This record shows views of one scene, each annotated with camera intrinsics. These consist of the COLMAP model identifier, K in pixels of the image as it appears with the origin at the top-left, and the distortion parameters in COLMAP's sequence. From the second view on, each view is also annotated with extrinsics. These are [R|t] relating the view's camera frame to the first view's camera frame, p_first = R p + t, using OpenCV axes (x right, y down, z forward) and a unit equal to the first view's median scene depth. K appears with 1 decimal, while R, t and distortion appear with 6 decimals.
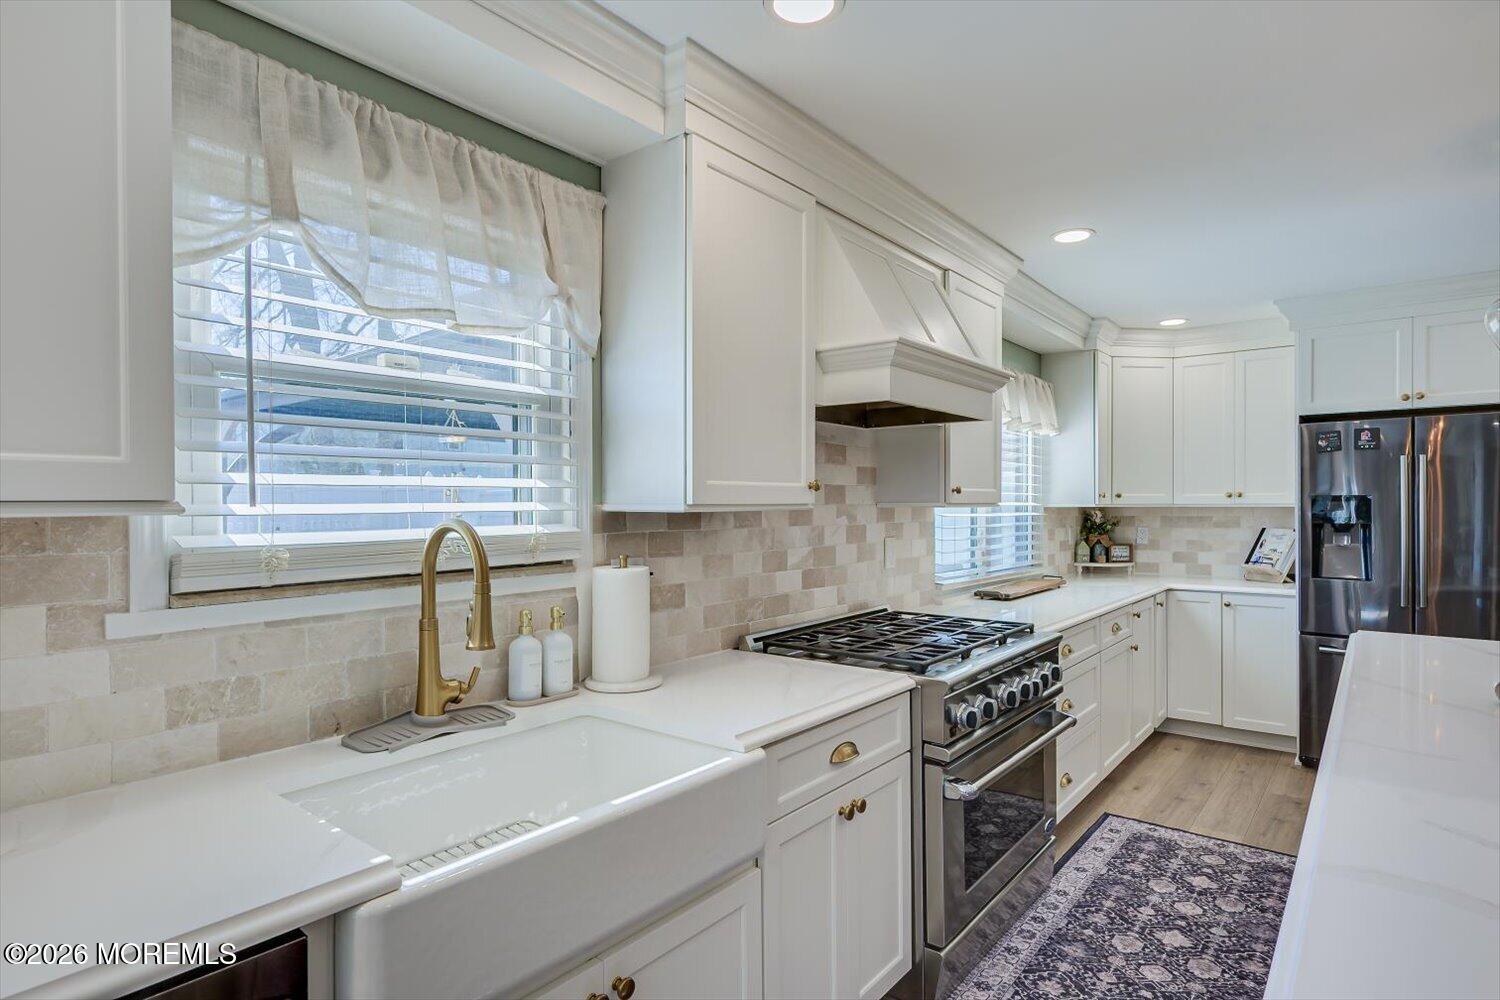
lens RADIAL K [[787.6, 0, 751.8], [0, 787.6, 512.6], [0, 0, 1]] dist [-0.001523, -0.000182]
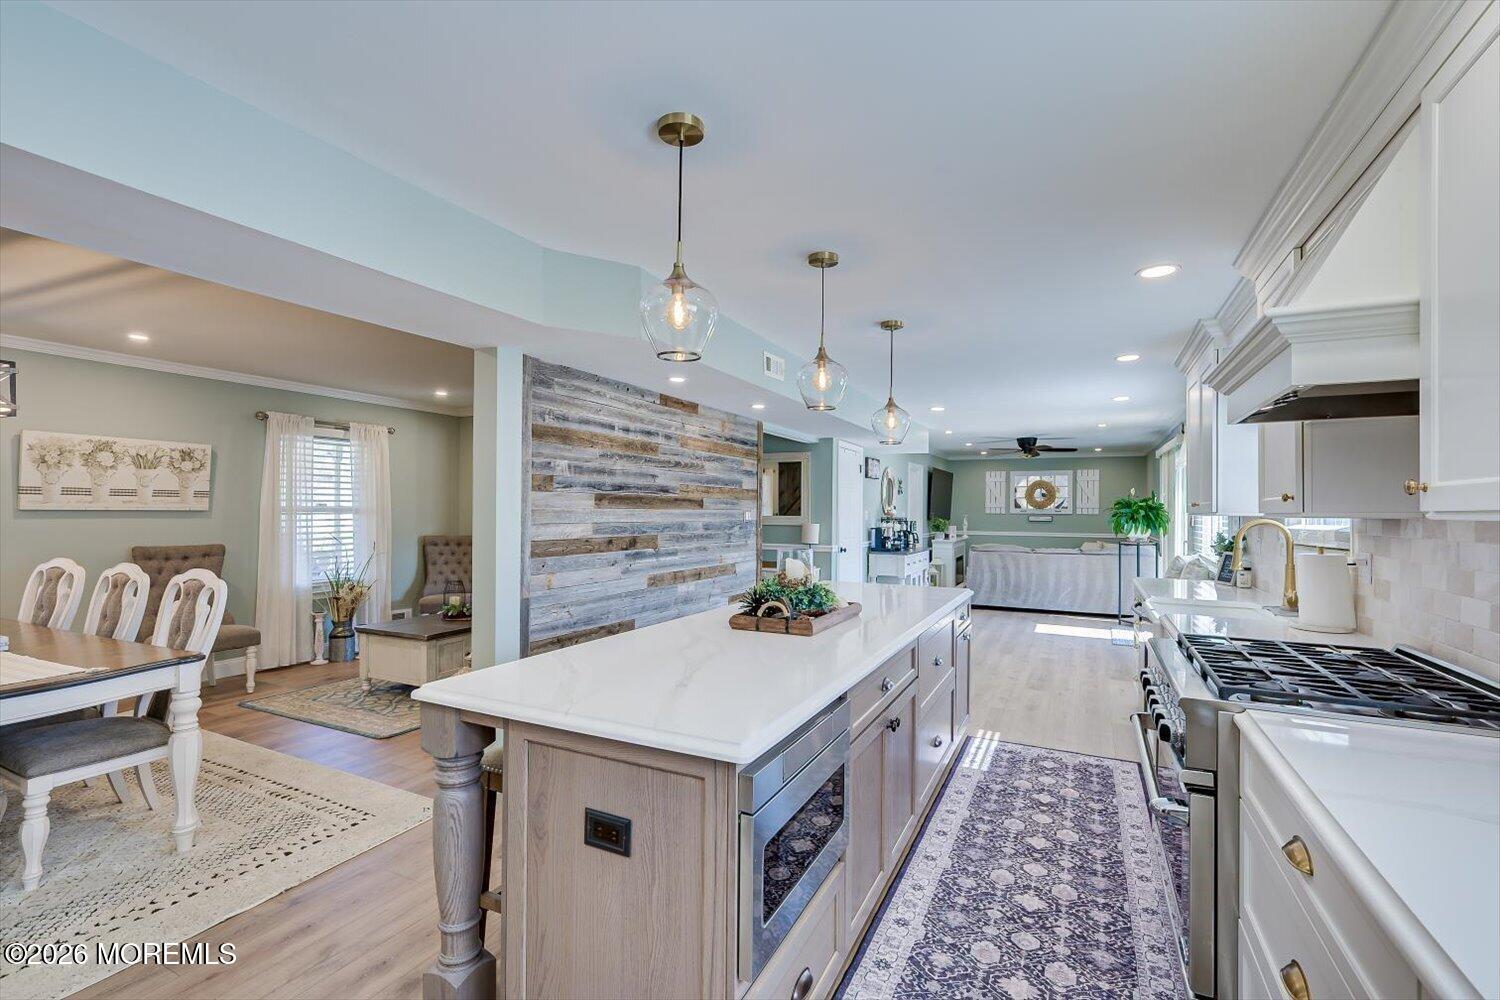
lens RADIAL K [[660.0, 0, 756.8], [0, 660.0, 507.0], [0, 0, 1]] dist [-0.001485, -0.000285]
pose [[-0.975467, 0.001120, -0.220142, 0.824662], [0.000551, 0.999996, 0.002646, -0.019120], [0.220144, 0.002460, -0.975464, 1.371338]]
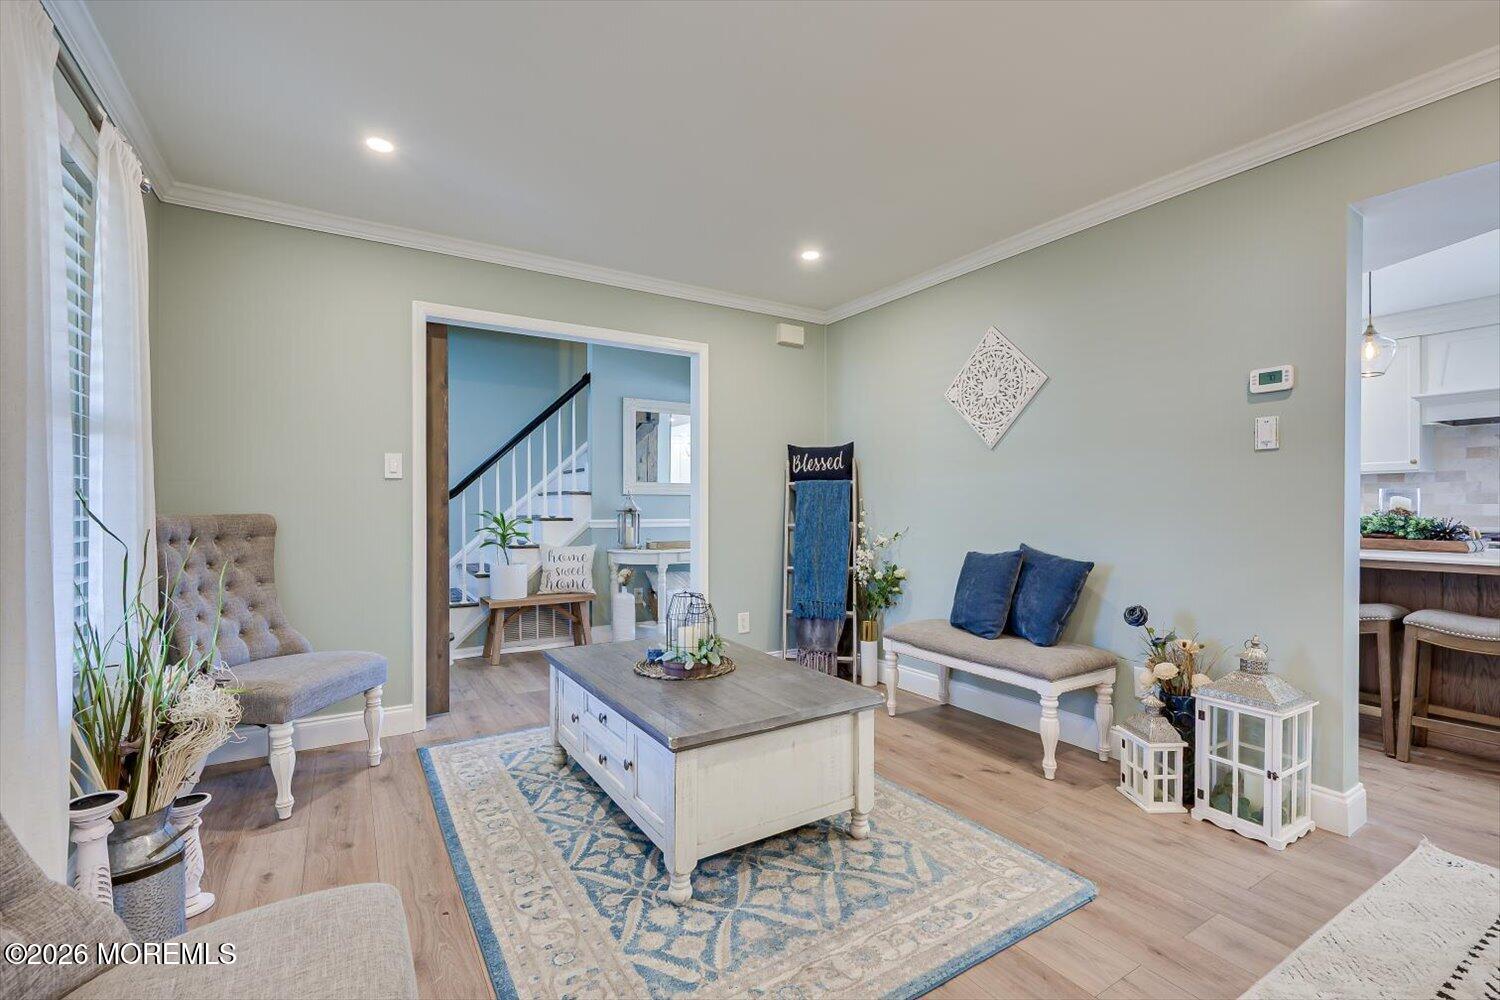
lens RADIAL K [[660.0, 0, 756.8], [0, 660.0, 507.0], [0, 0, 1]] dist [-0.001485, -0.000285]
pose [[-0.323060, 0.011245, -0.946312, 1.960076], [-0.003790, 0.999906, 0.013176, 0.062181], [0.946371, 0.007843, -0.322987, -0.160961]]
